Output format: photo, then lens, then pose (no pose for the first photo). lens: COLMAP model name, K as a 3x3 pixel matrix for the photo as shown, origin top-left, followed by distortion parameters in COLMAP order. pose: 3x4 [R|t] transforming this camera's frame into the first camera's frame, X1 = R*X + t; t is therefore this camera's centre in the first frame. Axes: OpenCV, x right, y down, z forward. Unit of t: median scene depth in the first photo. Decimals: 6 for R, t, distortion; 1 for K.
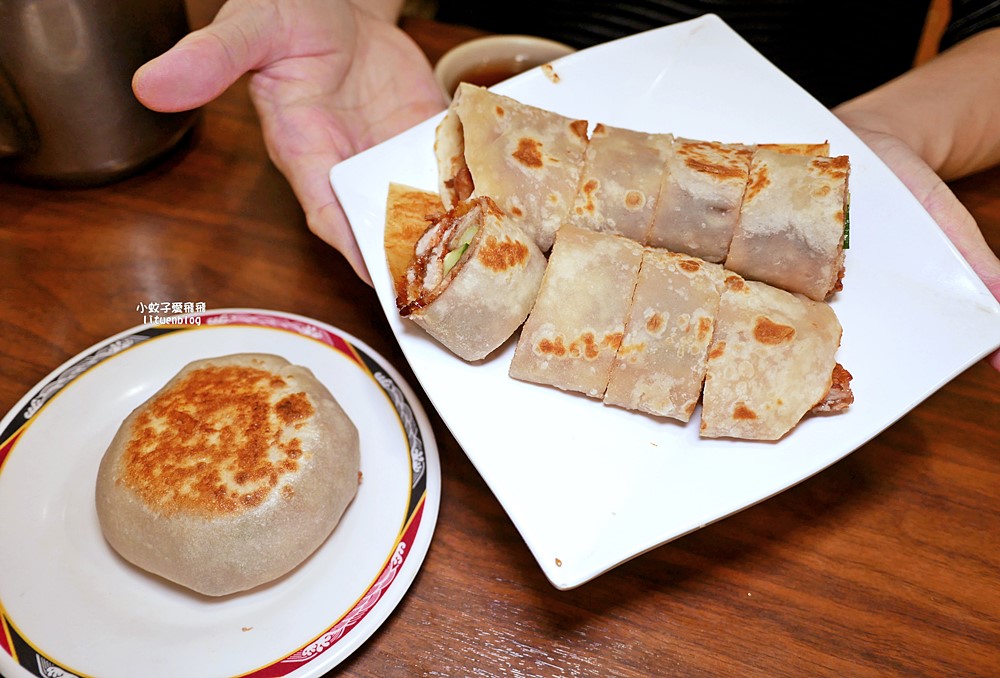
lens RADIAL K [[917.4, 0, 500.2], [0, 917.4, 340.3], [0, 0, 1]] dist [-0.007591, 0.000000]
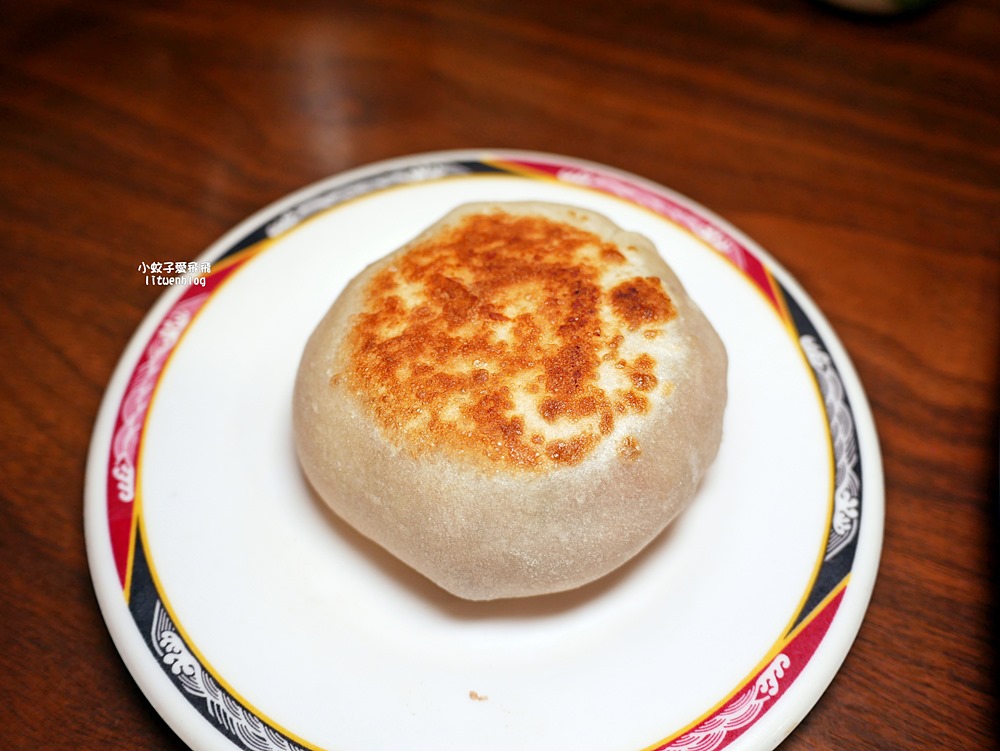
lens RADIAL K [[847.9, 0, 499.8], [0, 847.9, 374.7], [0, 0, 1]] dist [-0.001891, 0.001555]
pose [[0.976320, 0.164062, -0.141004, -0.234728], [-0.148317, 0.982138, 0.115788, 0.072457], [0.157482, -0.092132, 0.983215, 0.478383]]
